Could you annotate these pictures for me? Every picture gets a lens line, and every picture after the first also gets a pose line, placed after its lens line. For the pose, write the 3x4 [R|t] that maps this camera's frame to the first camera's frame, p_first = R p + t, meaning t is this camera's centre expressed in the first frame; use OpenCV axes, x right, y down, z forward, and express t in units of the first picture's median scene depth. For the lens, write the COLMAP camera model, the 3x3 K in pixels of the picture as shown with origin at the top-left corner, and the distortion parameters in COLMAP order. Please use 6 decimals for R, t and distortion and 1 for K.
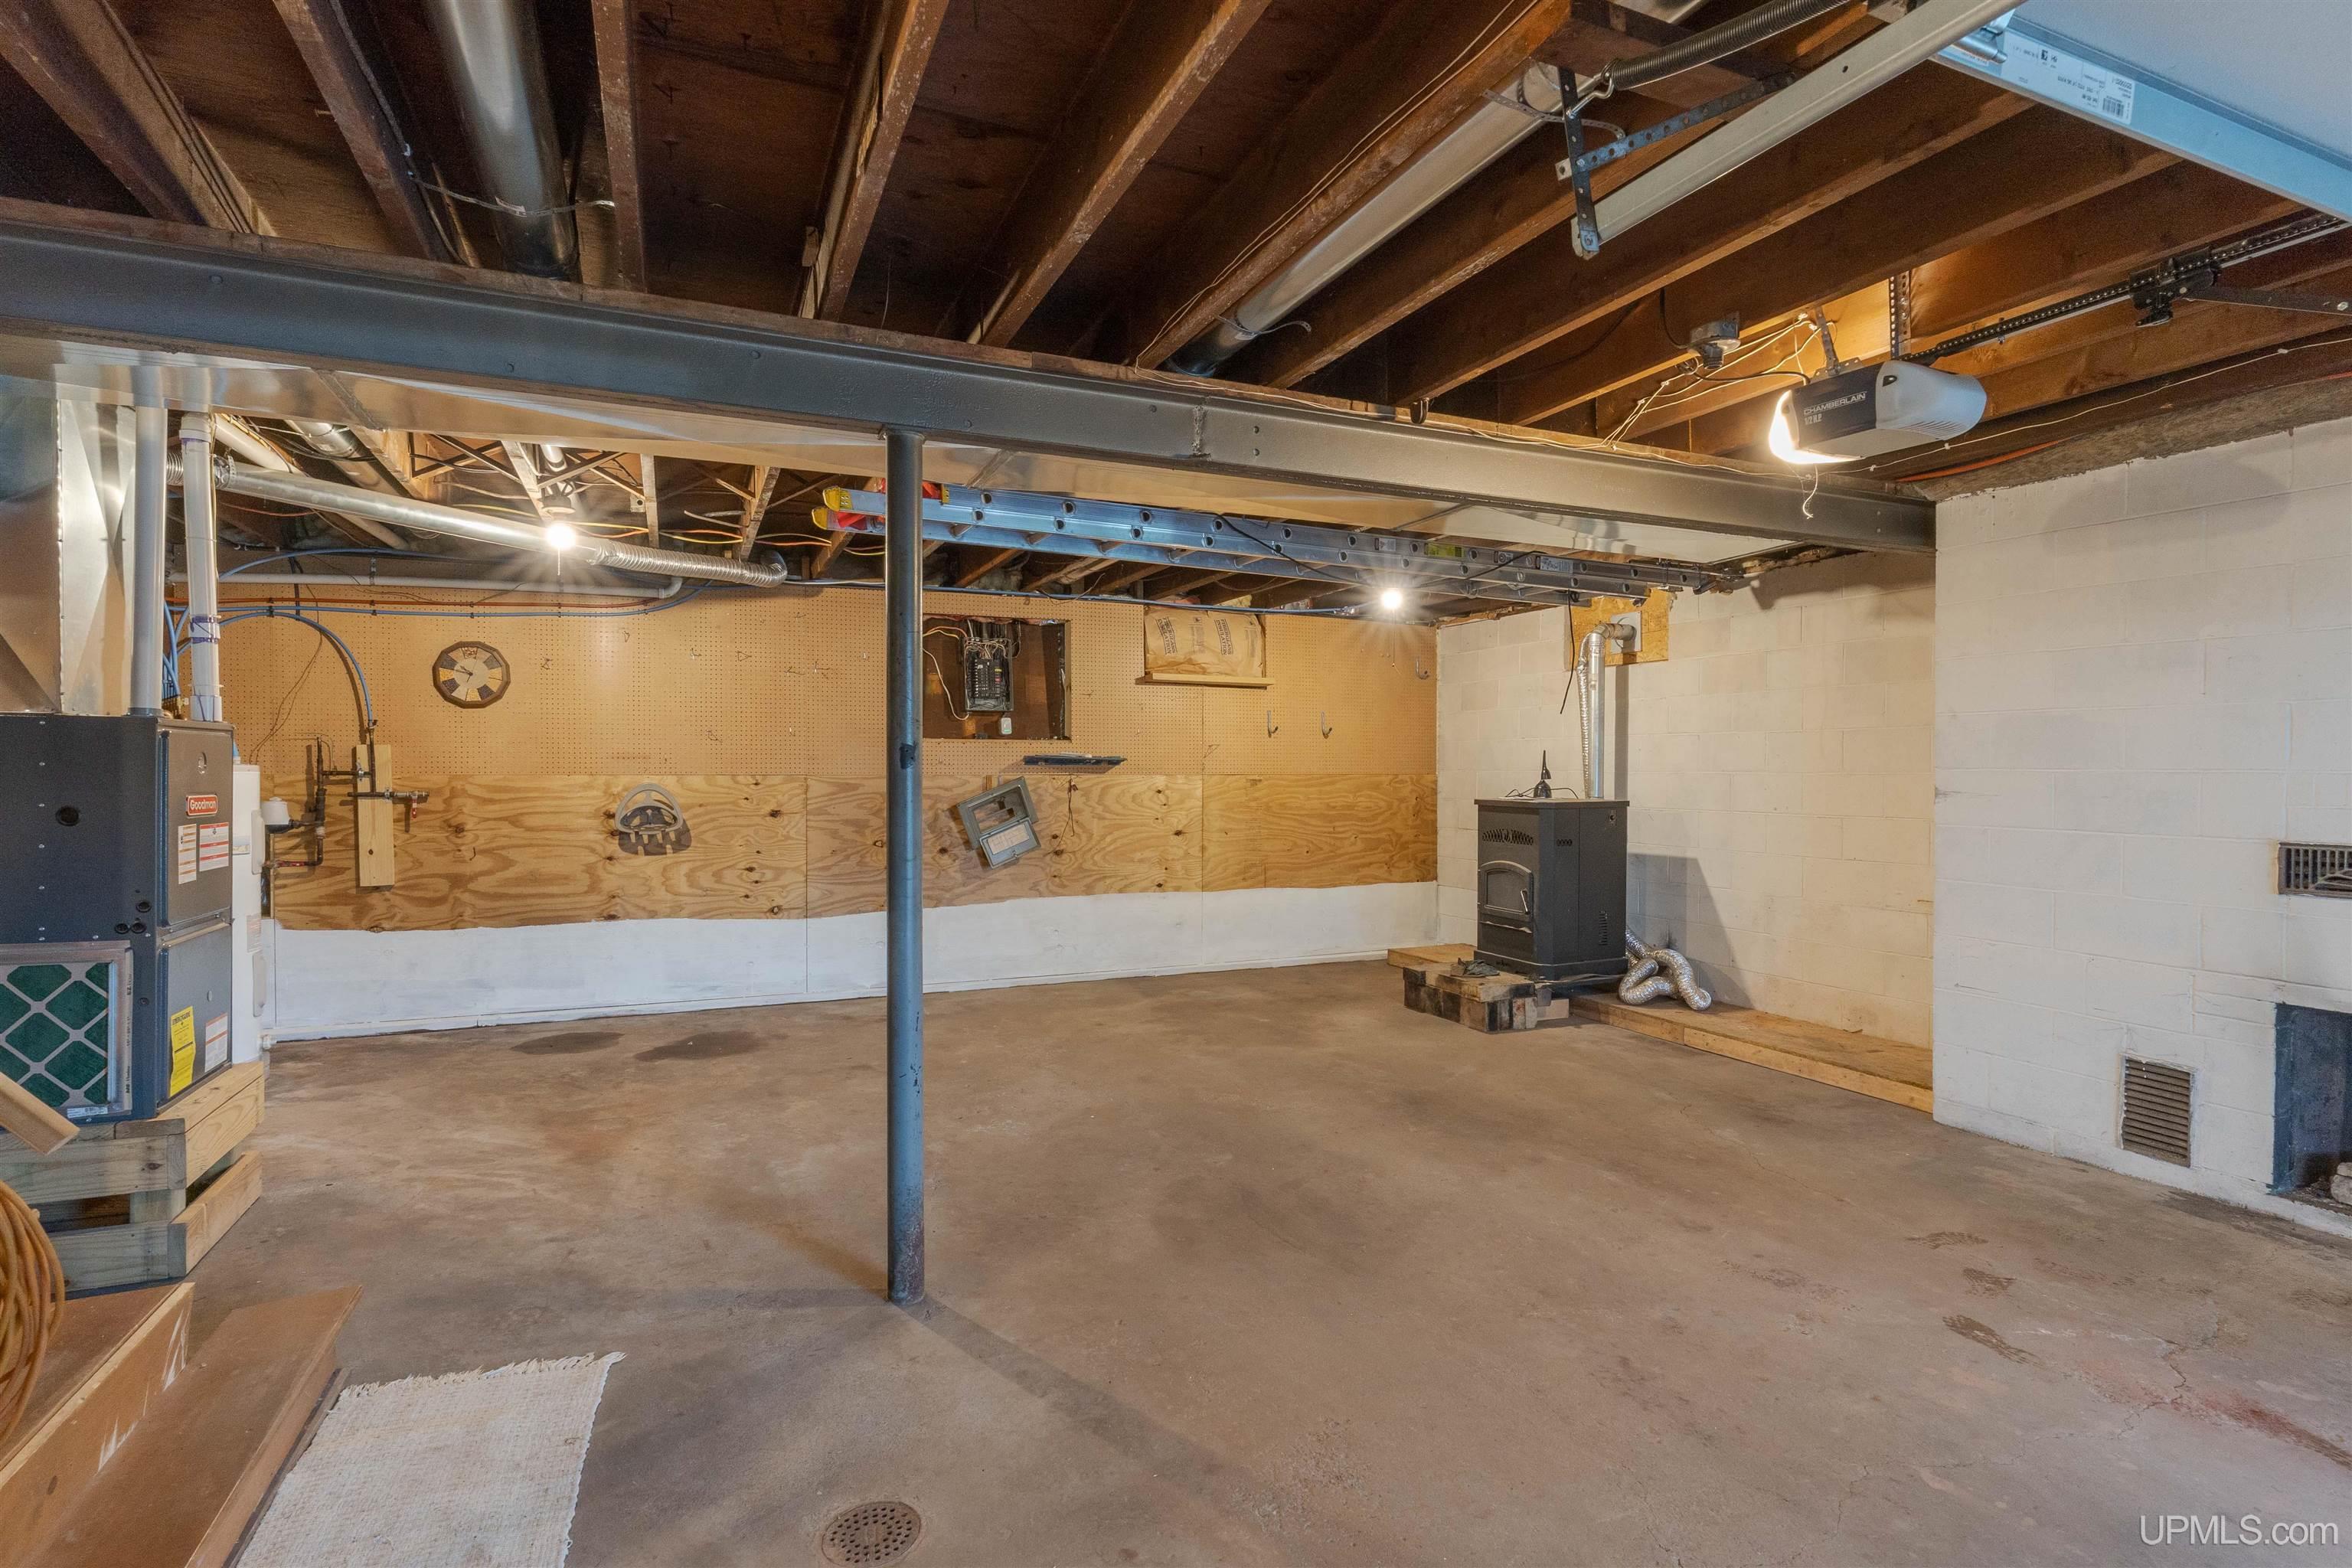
lens RADIAL K [[1142.6, 0, 1193.7], [0, 1142.6, 785.0], [0, 0, 1]] dist [0.001617, -0.000489]
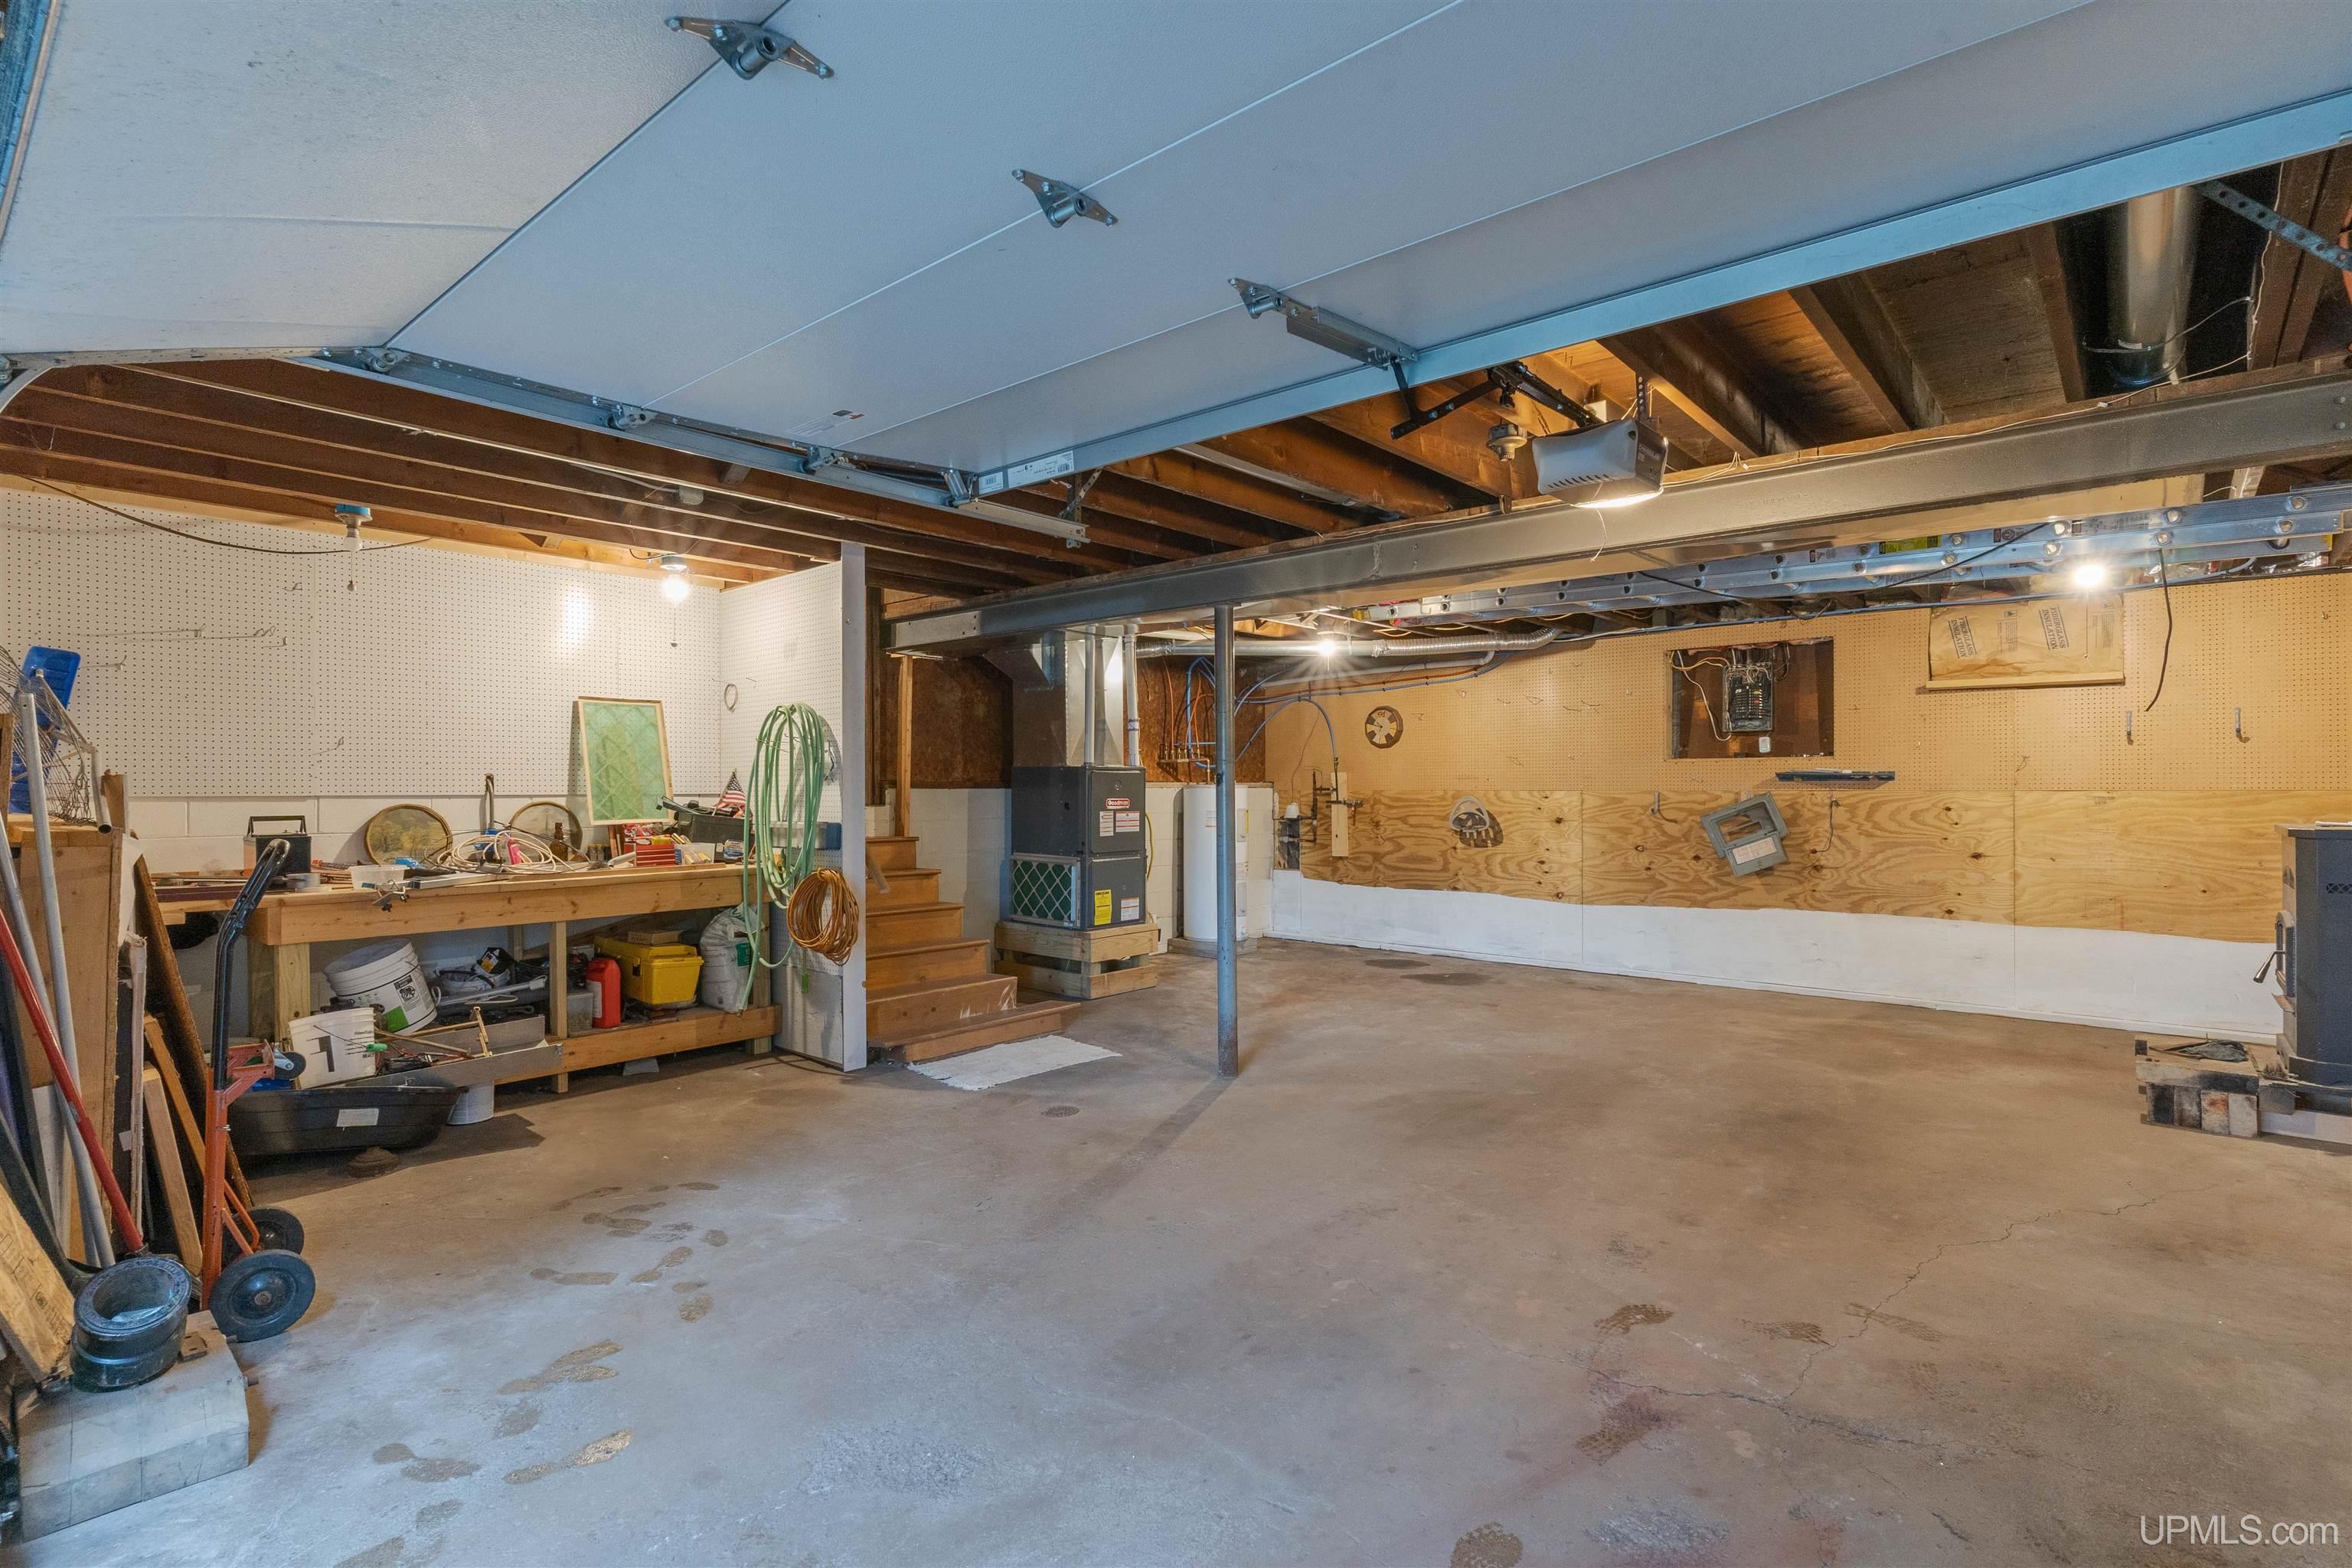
lens RADIAL K [[1142.6, 0, 1193.7], [0, 1142.6, 785.0], [0, 0, 1]] dist [0.001617, -0.000489]
pose [[0.435580, -0.003752, -0.900142, 0.700543], [-0.009042, 0.999923, -0.008543, -0.000221], [0.900104, 0.011860, 0.435513, 0.076977]]
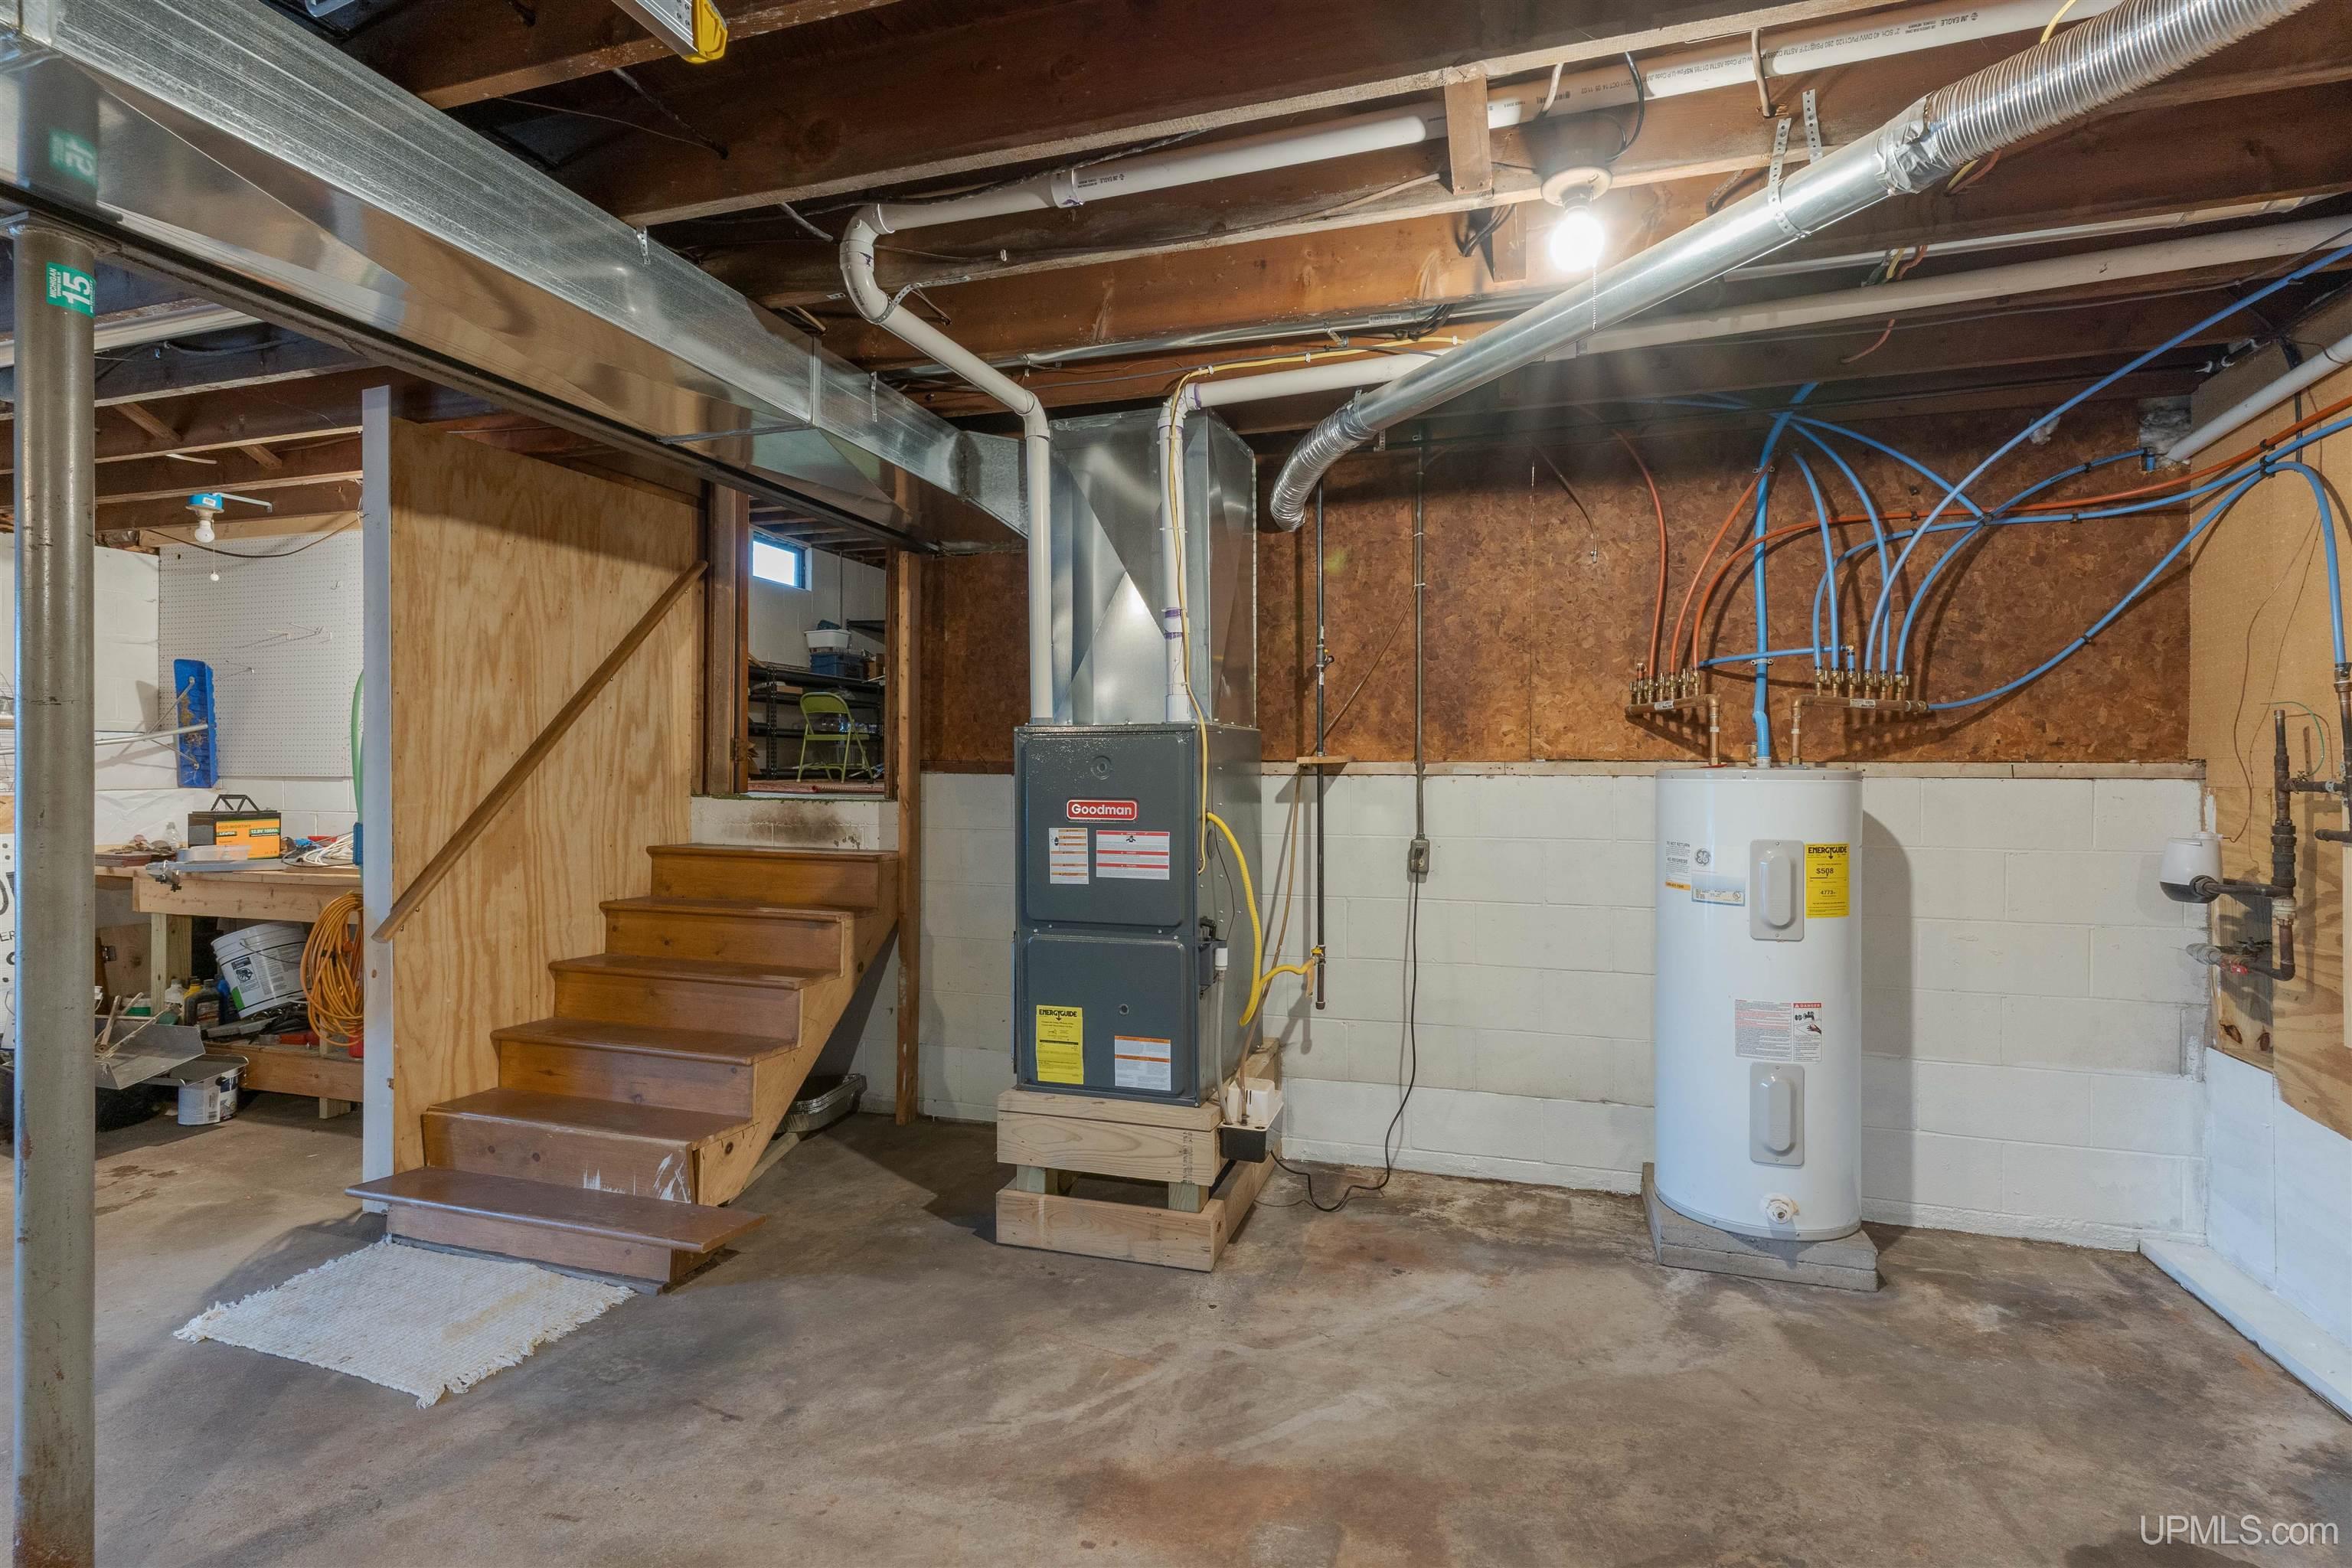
lens RADIAL K [[1142.6, 0, 1193.7], [0, 1142.6, 785.0], [0, 0, 1]] dist [0.001617, -0.000489]
pose [[-0.673702, 0.002432, -0.738999, -0.109915], [-0.013380, 0.999791, 0.015488, -0.011070], [0.738882, 0.020323, -0.673529, 0.955567]]
